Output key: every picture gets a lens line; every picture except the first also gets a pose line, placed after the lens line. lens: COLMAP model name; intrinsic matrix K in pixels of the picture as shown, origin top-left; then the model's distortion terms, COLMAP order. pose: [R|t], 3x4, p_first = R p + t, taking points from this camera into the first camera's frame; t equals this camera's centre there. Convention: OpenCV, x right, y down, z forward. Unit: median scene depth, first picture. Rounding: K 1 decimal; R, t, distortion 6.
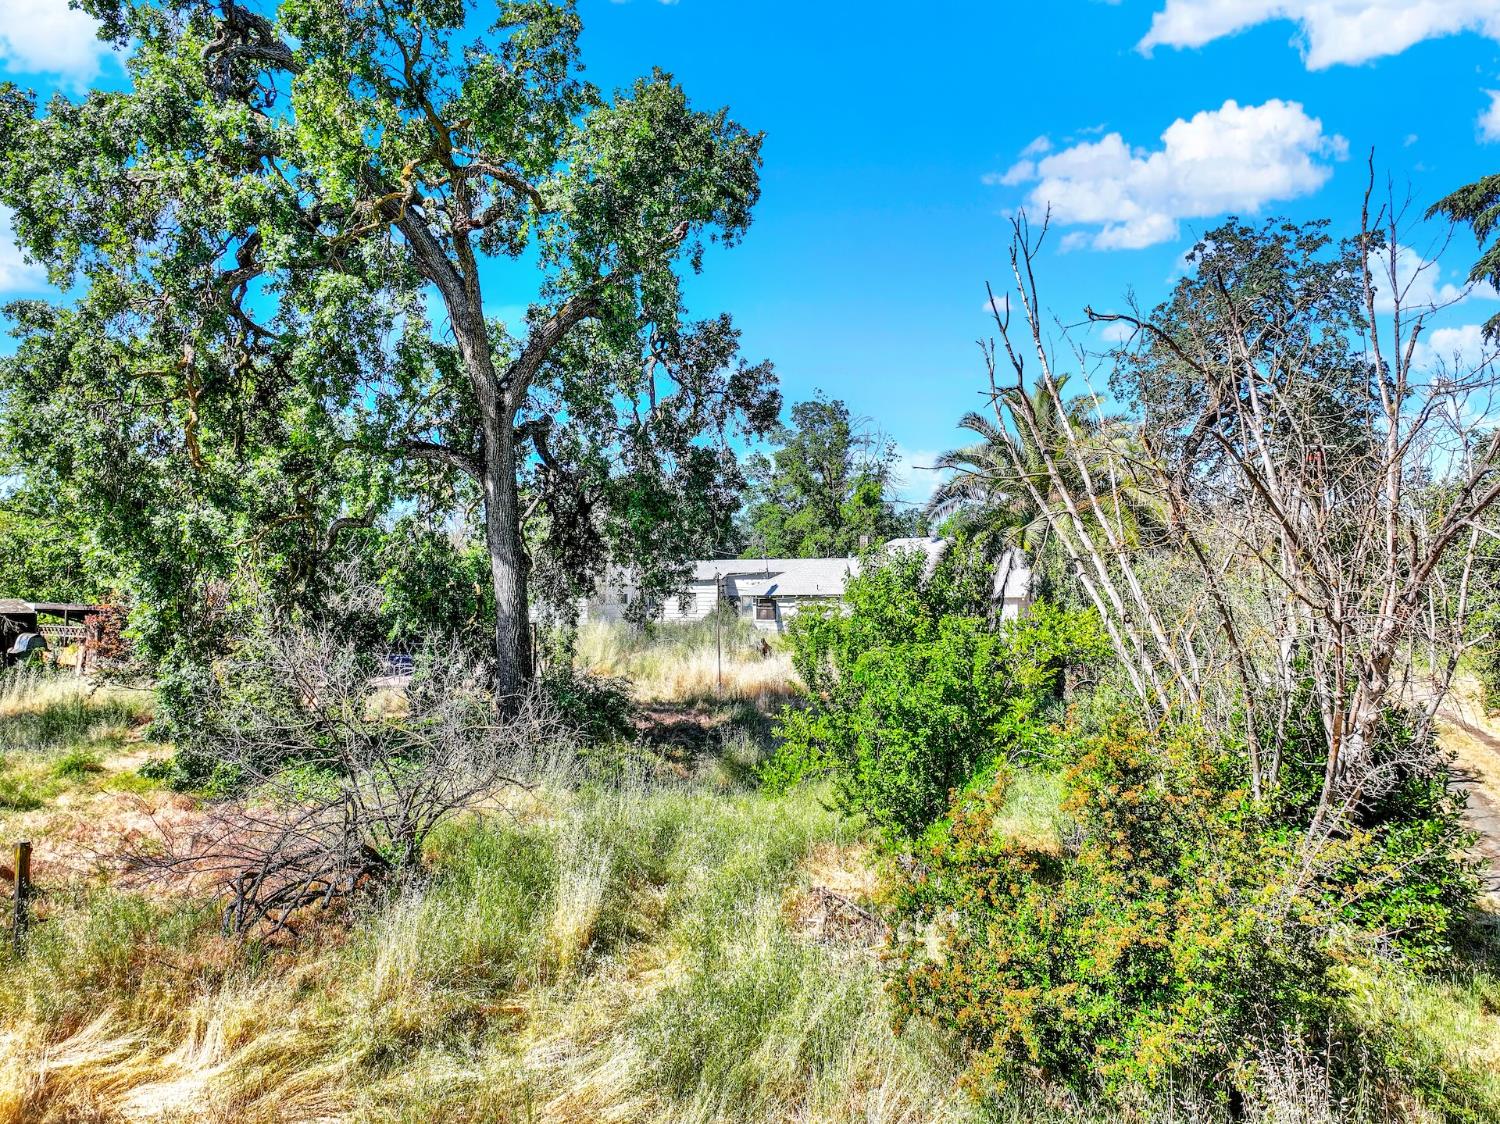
lens RADIAL K [[1041.4, 0, 750.0], [0, 1041.4, 562.0], [0, 0, 1]] dist [-0.000087, 0.008243]
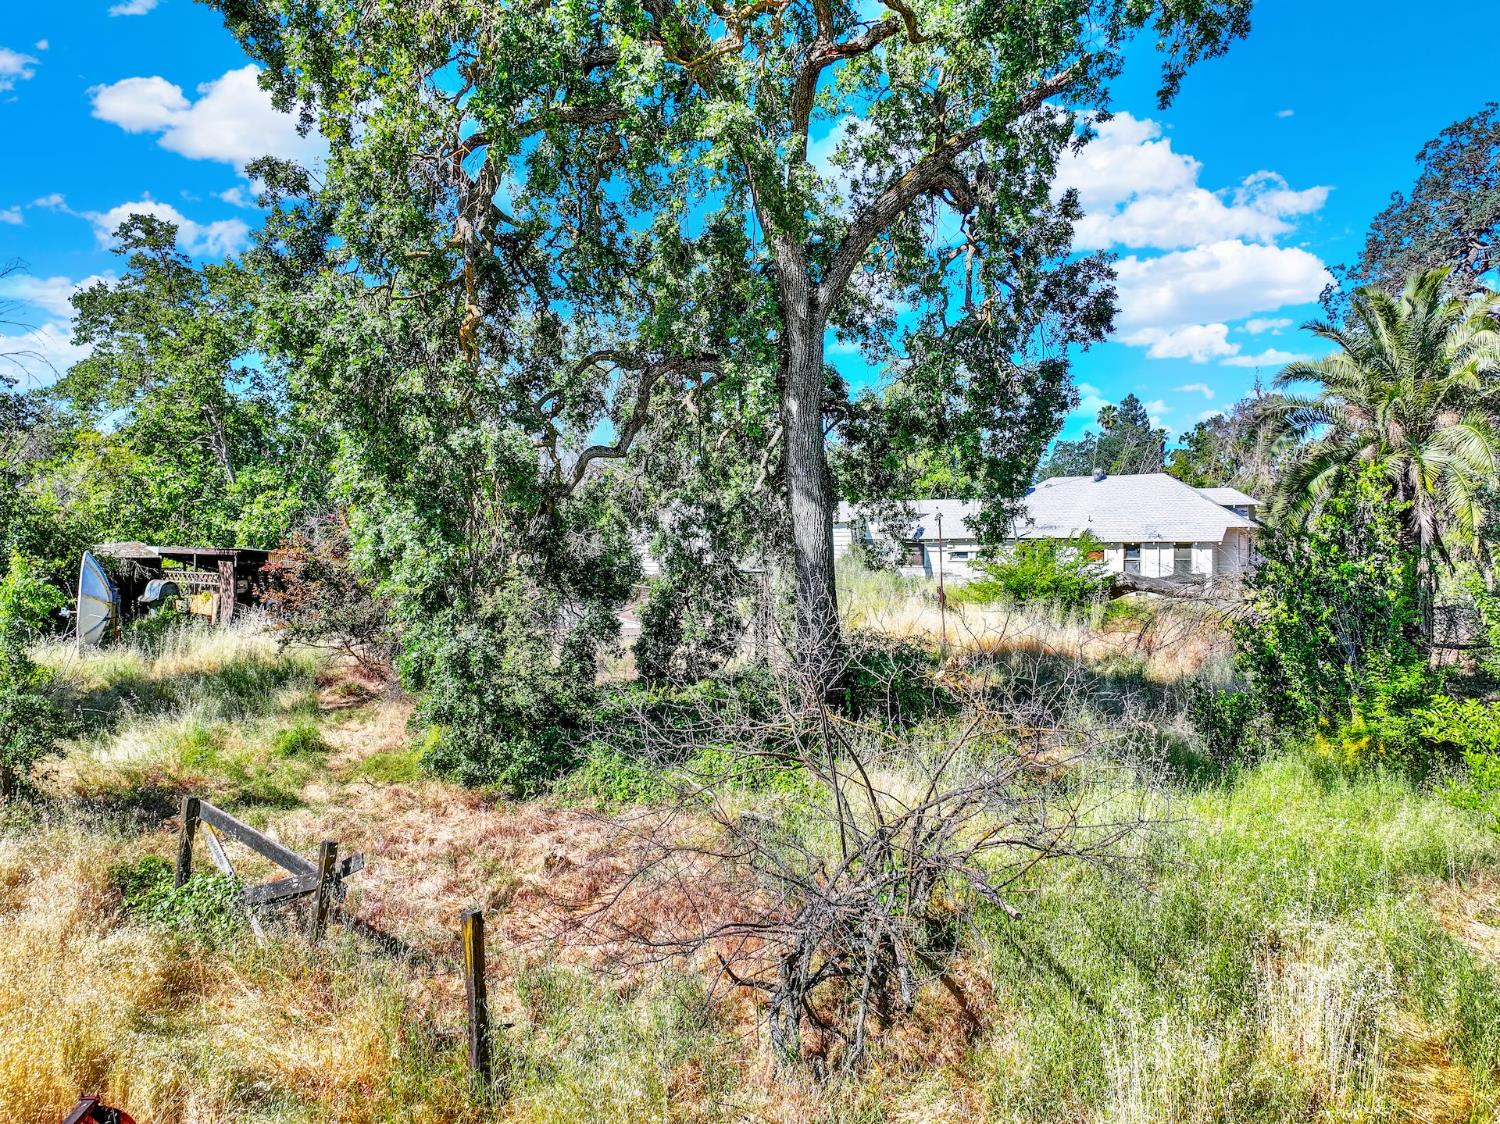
lens RADIAL K [[1041.4, 0, 750.0], [0, 1041.4, 562.0], [0, 0, 1]] dist [-0.000087, 0.008243]
pose [[0.999582, 0.001744, -0.028849, -0.184844], [-0.000159, 0.998495, 0.054836, 0.003283], [0.028901, -0.054809, 0.998079, 0.131575]]
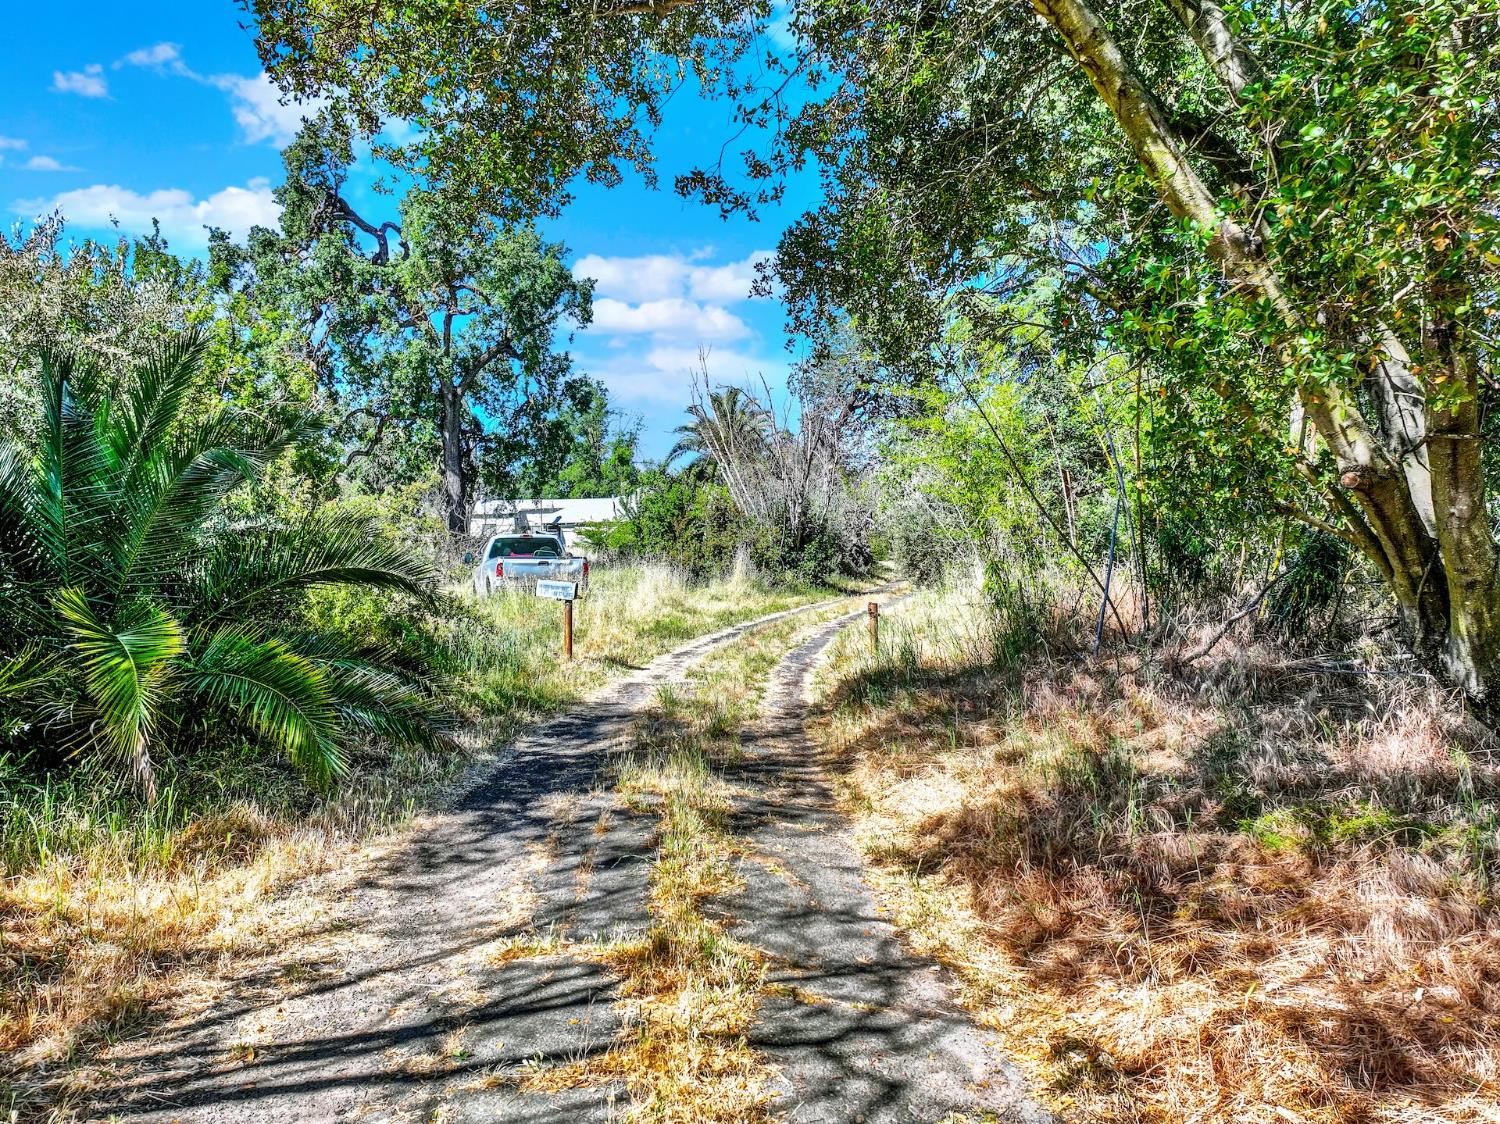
lens RADIAL K [[1041.4, 0, 750.0], [0, 1041.4, 562.0], [0, 0, 1]] dist [-0.000087, 0.008243]
pose [[0.969790, 0.001402, 0.243937, -0.124138], [-0.008756, 0.999539, 0.029067, 0.073539], [-0.243783, -0.030325, 0.969355, -0.745848]]
